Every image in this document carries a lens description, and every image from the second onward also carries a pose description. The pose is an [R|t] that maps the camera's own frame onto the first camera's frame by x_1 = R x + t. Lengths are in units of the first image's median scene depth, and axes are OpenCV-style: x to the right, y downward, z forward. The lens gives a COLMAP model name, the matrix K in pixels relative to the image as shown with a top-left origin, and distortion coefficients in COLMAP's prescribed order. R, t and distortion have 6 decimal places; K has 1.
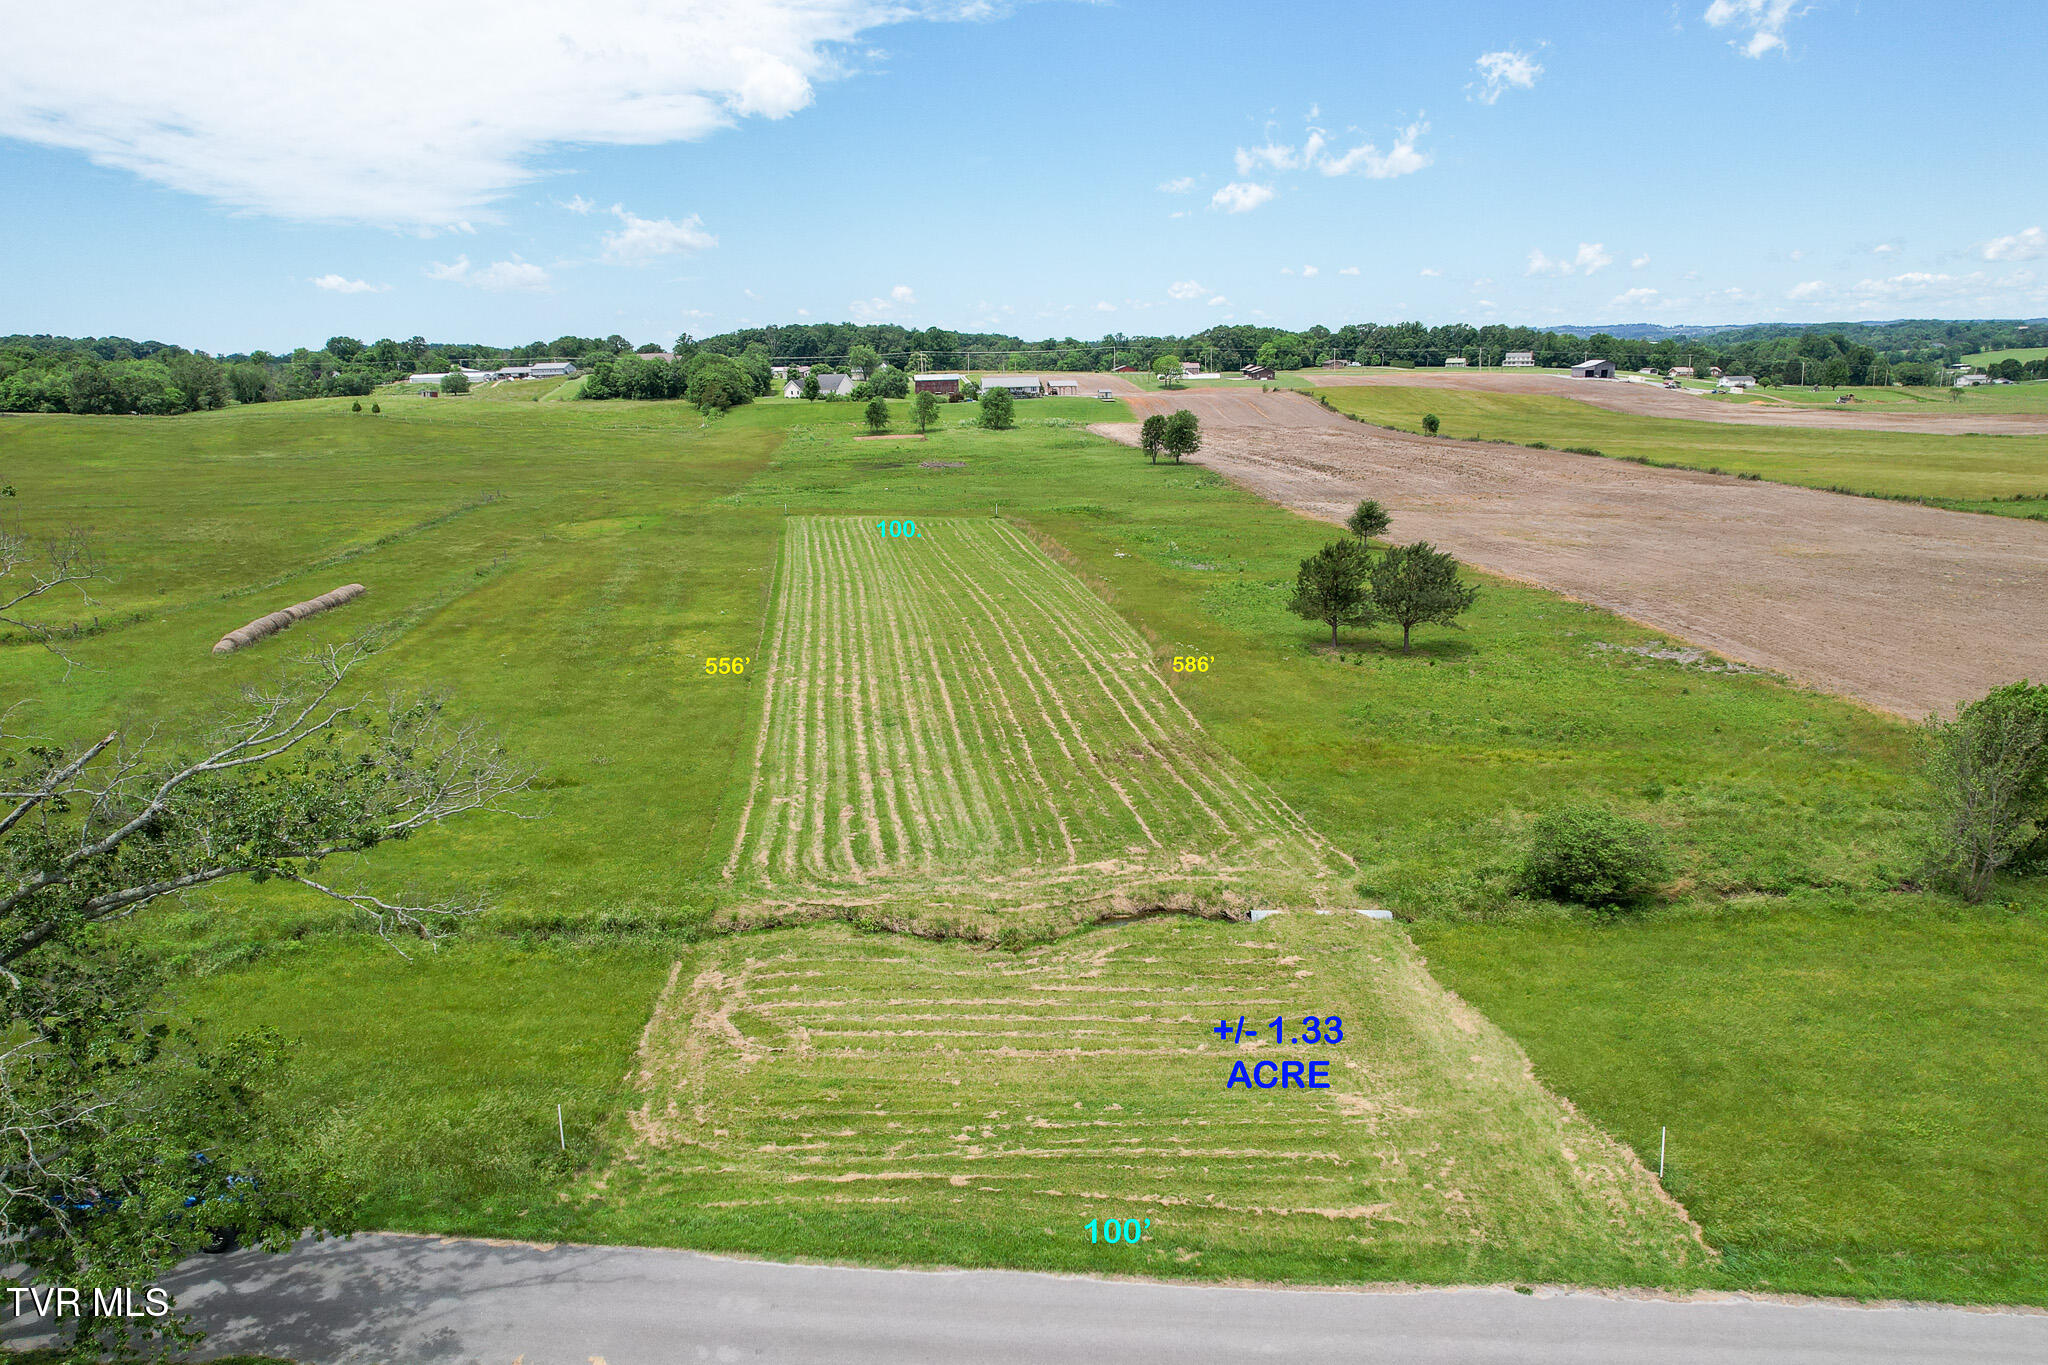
lens RADIAL K [[1455.5, 0, 1033.3], [0, 1455.5, 651.2], [0, 0, 1]] dist [-0.058945, 0.044316]
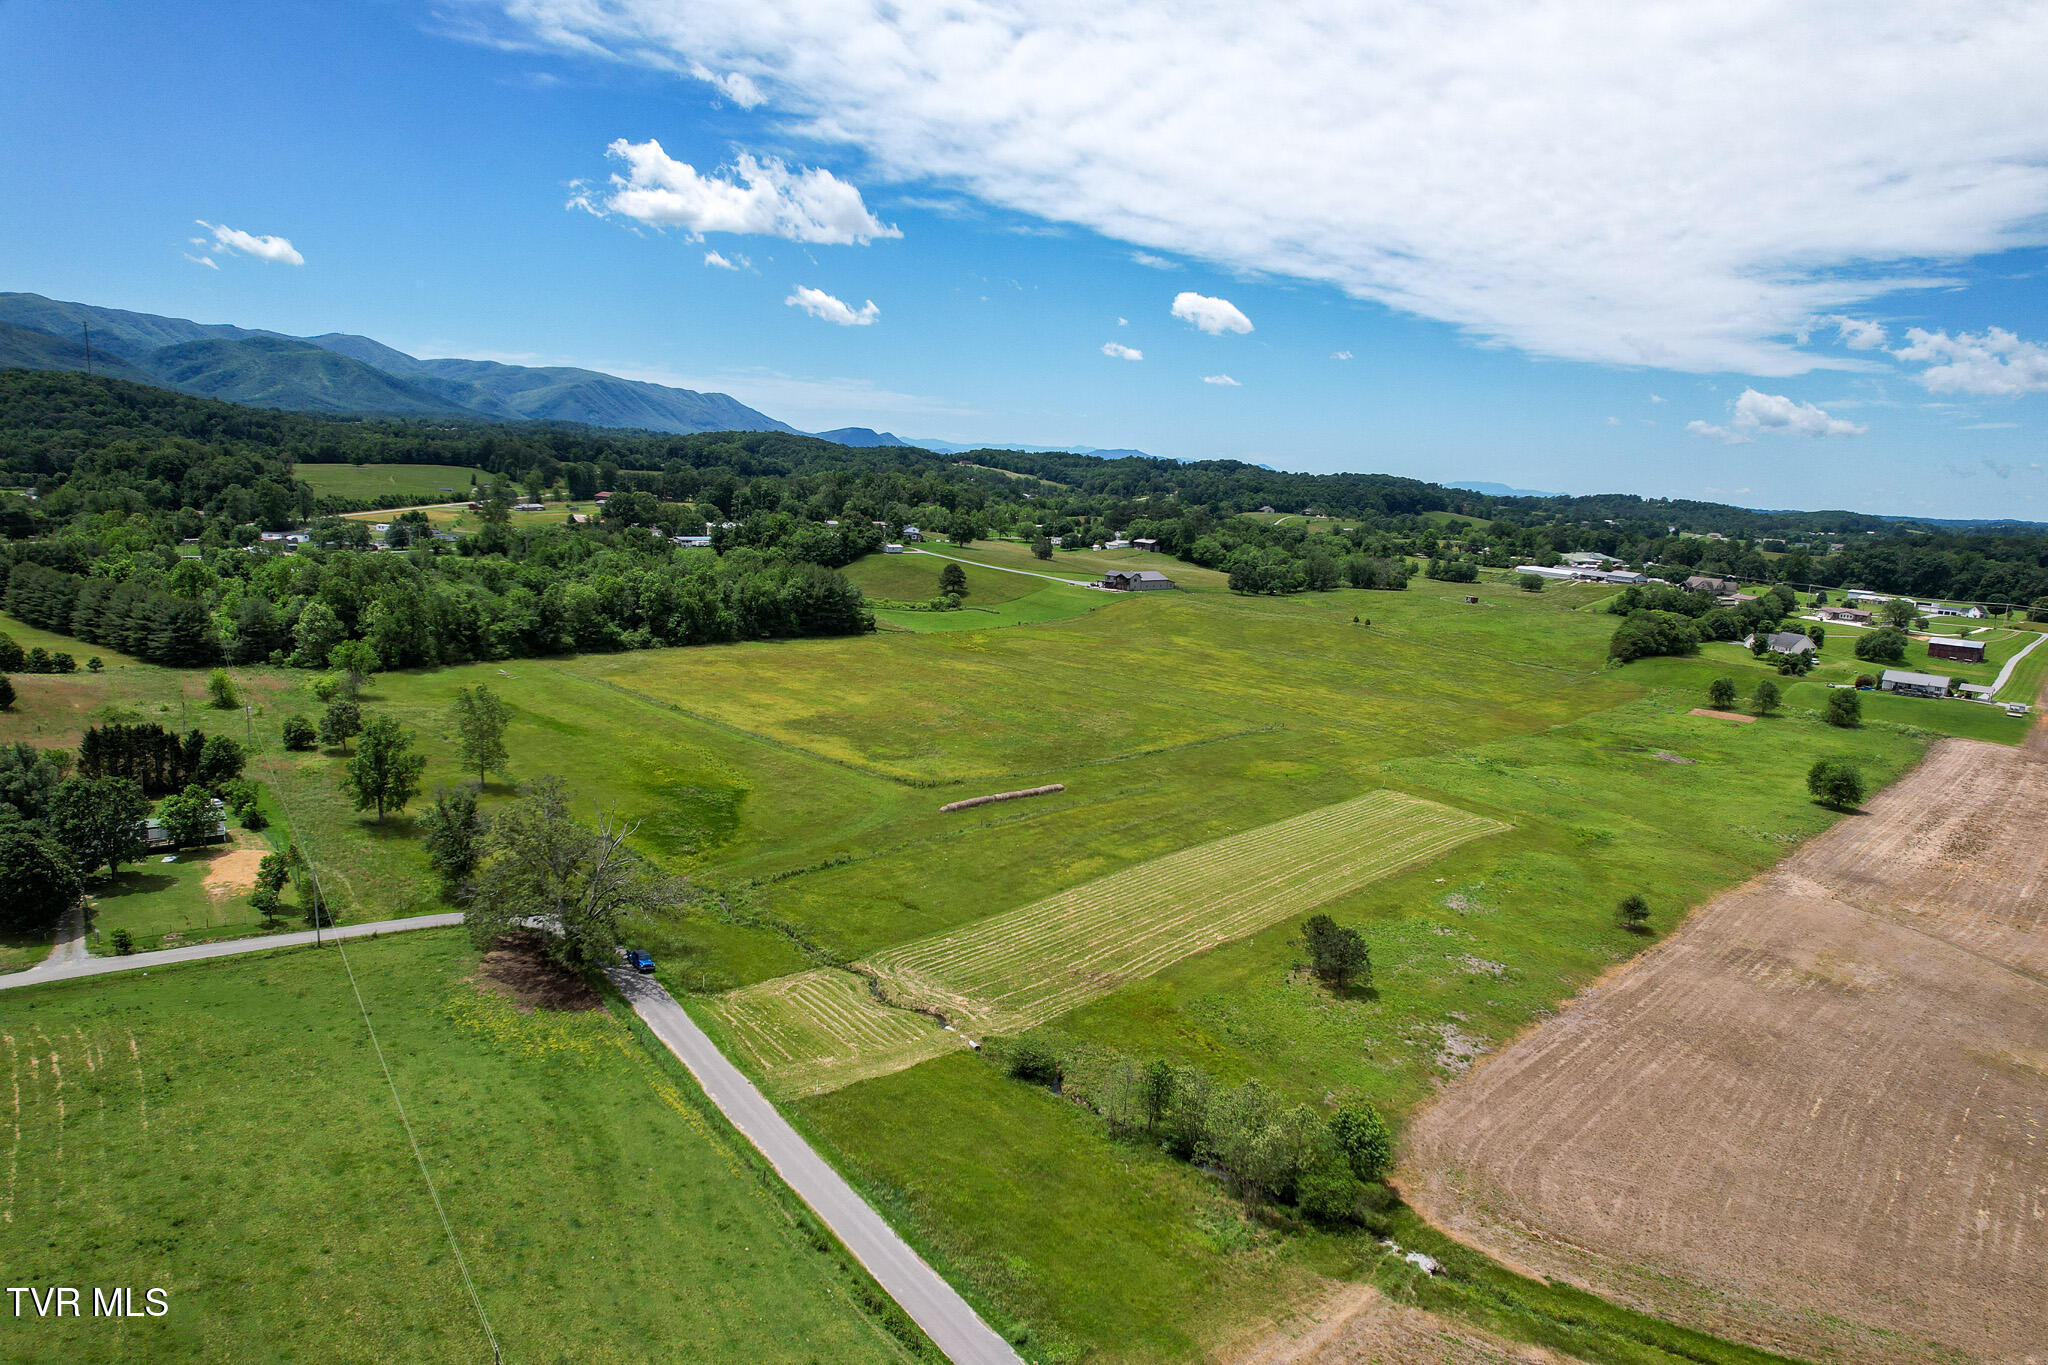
lens RADIAL K [[1297.3, 0, 1031.6], [0, 1297.3, 720.6], [0, 0, 1]] dist [-0.072332, 0.062923]
pose [[0.633525, 0.205043, -0.746058, 1.366515], [-0.221774, 0.971909, 0.078792, -0.430638], [0.741257, 0.115540, 0.661202, -0.414107]]
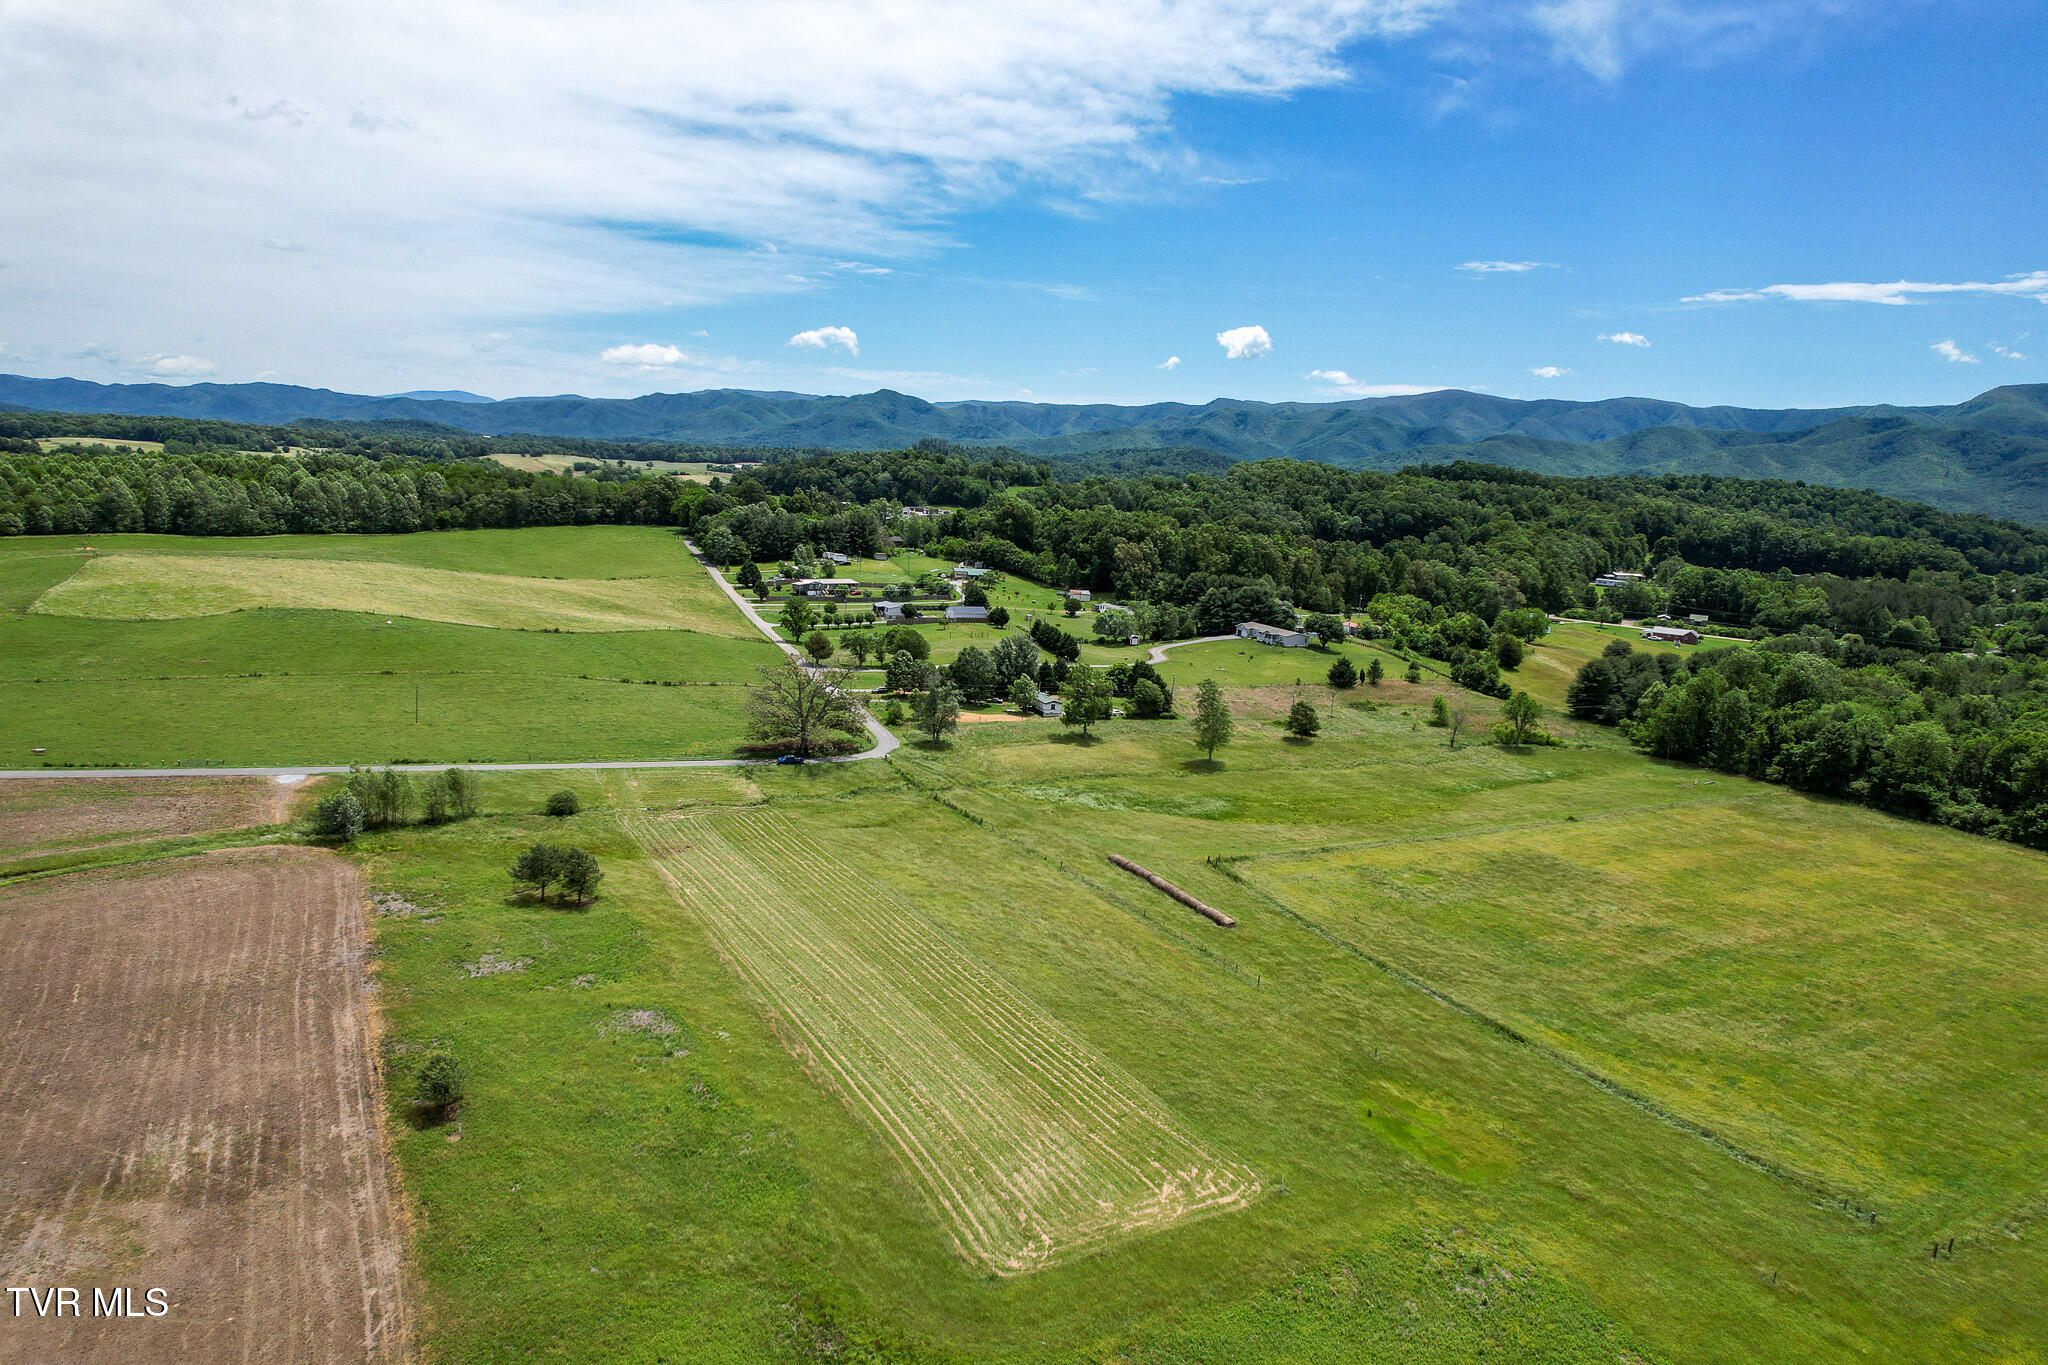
lens RADIAL K [[1297.3, 0, 1031.6], [0, 1297.3, 720.6], [0, 0, 1]] dist [-0.072332, 0.062923]
pose [[-0.932444, 0.034162, -0.359697, 0.313175], [-0.112539, 0.918538, 0.378975, -1.151138], [0.343342, 0.393853, -0.852641, 3.171064]]
